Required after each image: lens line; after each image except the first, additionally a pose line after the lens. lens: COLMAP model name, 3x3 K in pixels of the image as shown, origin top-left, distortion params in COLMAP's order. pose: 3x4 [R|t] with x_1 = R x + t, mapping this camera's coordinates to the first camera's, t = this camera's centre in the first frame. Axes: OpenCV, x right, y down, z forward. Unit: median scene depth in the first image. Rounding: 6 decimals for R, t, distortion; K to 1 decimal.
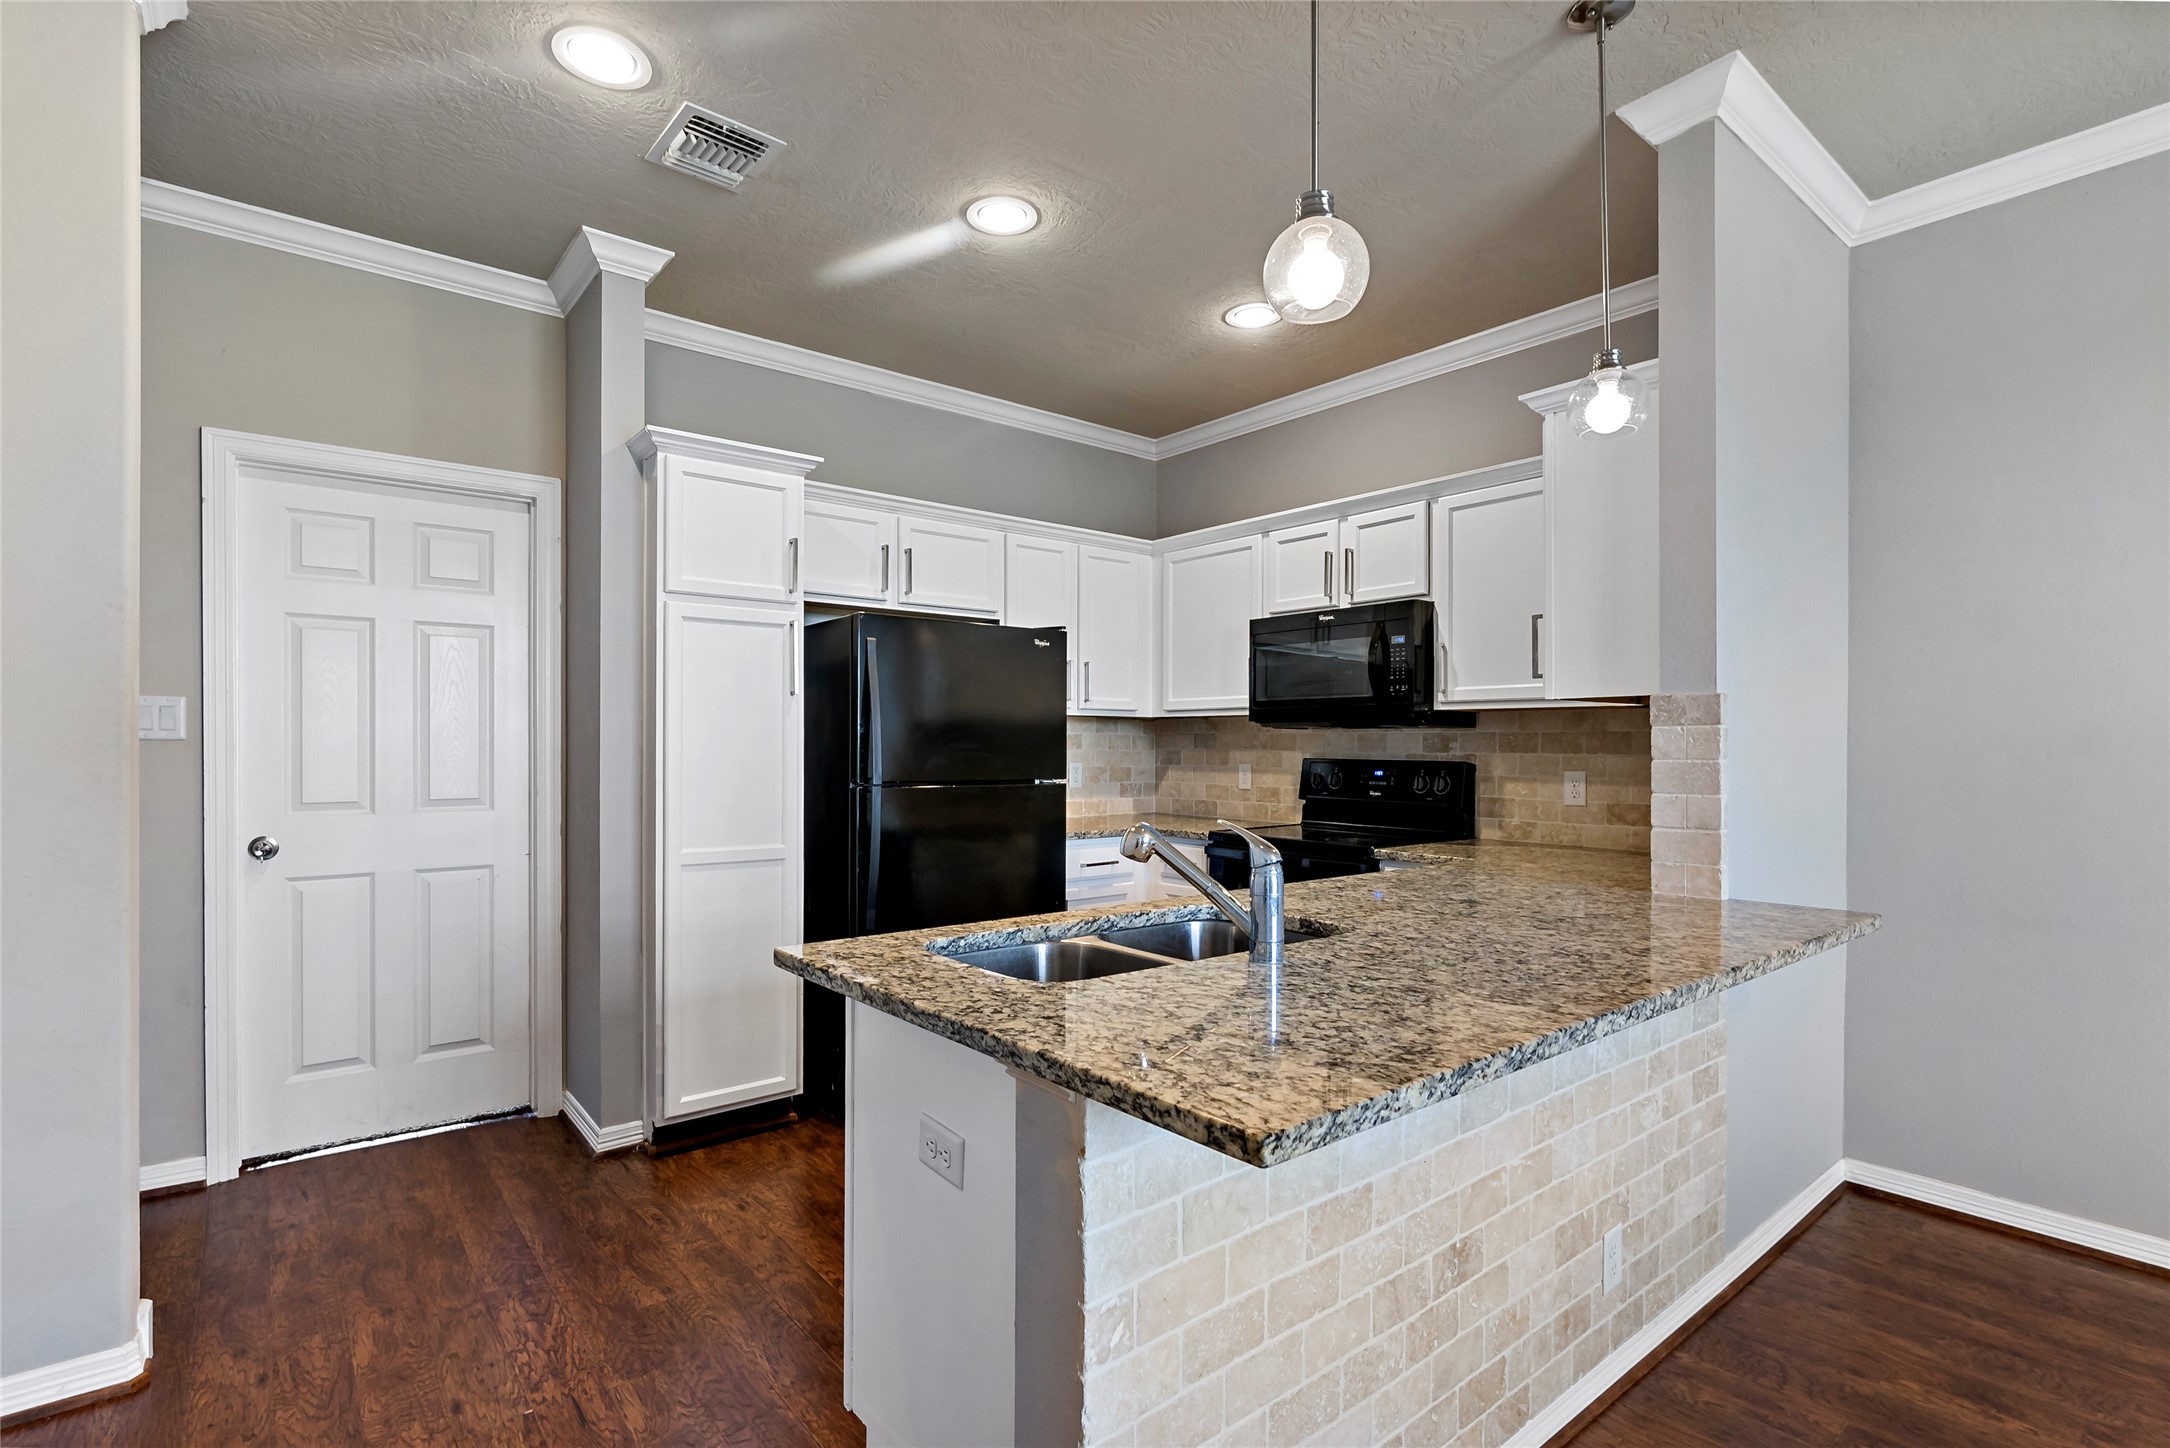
lens RADIAL K [[1023.5, 0, 1083.3], [0, 1023.5, 747.8], [0, 0, 1]] dist [-0.002436, -0.000288]
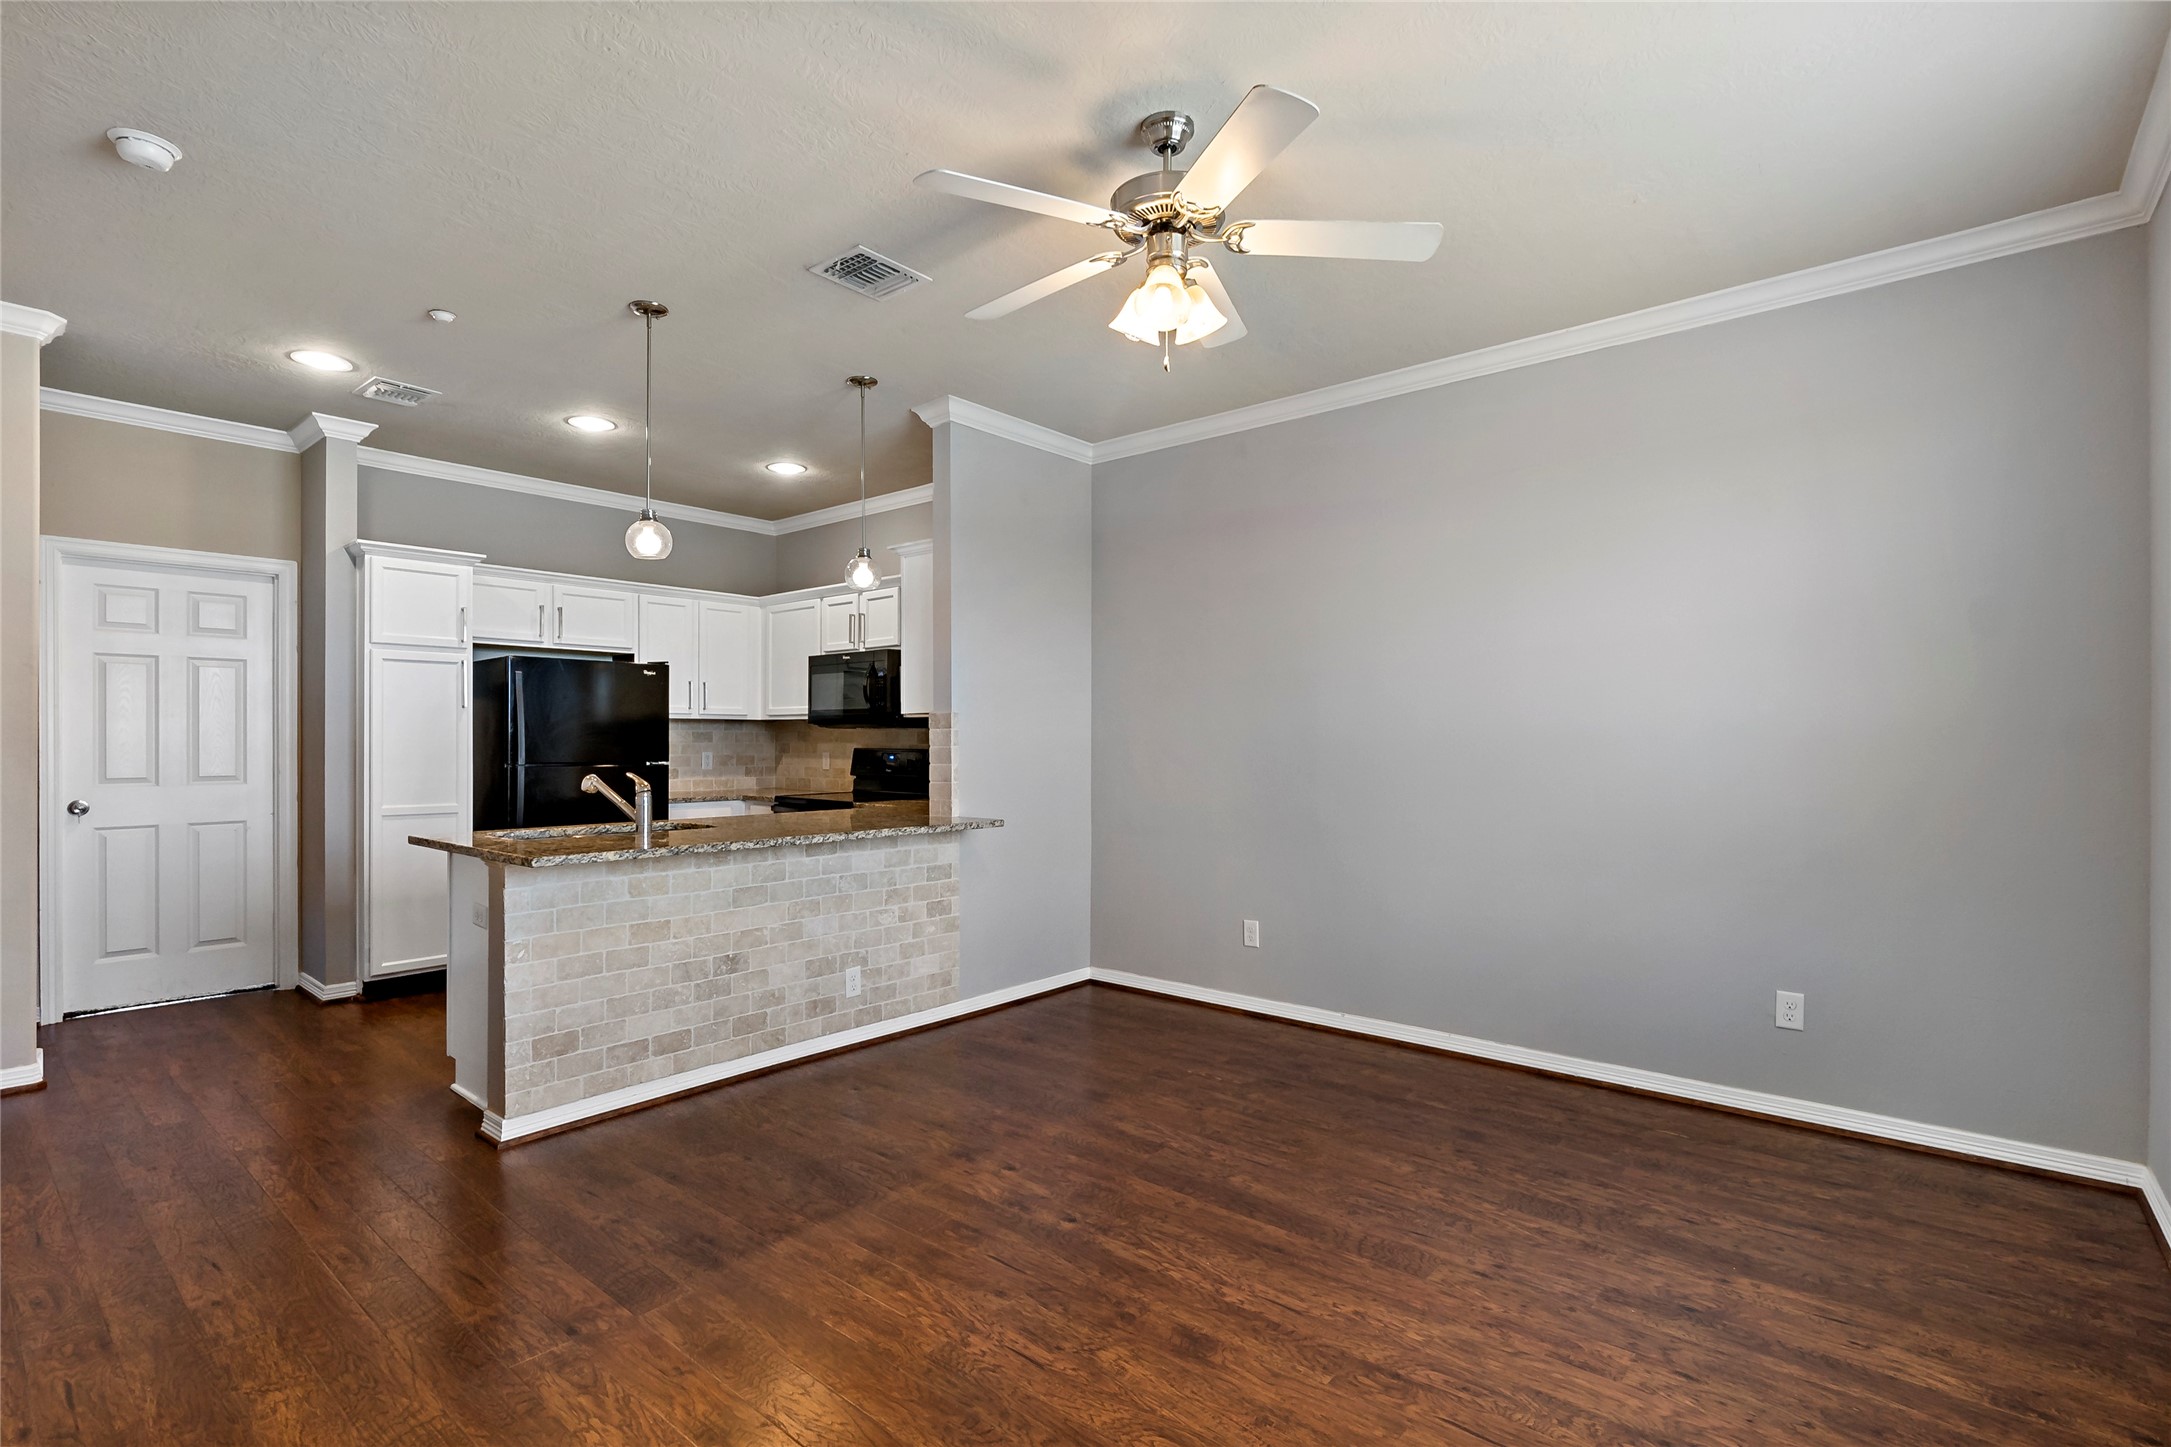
lens RADIAL K [[1021.6, 0, 1081.0], [0, 1021.6, 740.7], [0, 0, 1]] dist [-0.004532, -0.000046]
pose [[0.983746, -0.001782, 0.179559, 0.376981], [0.002029, 0.999997, -0.001192, 0.002850], [-0.179557, 0.001537, 0.983746, -0.724756]]
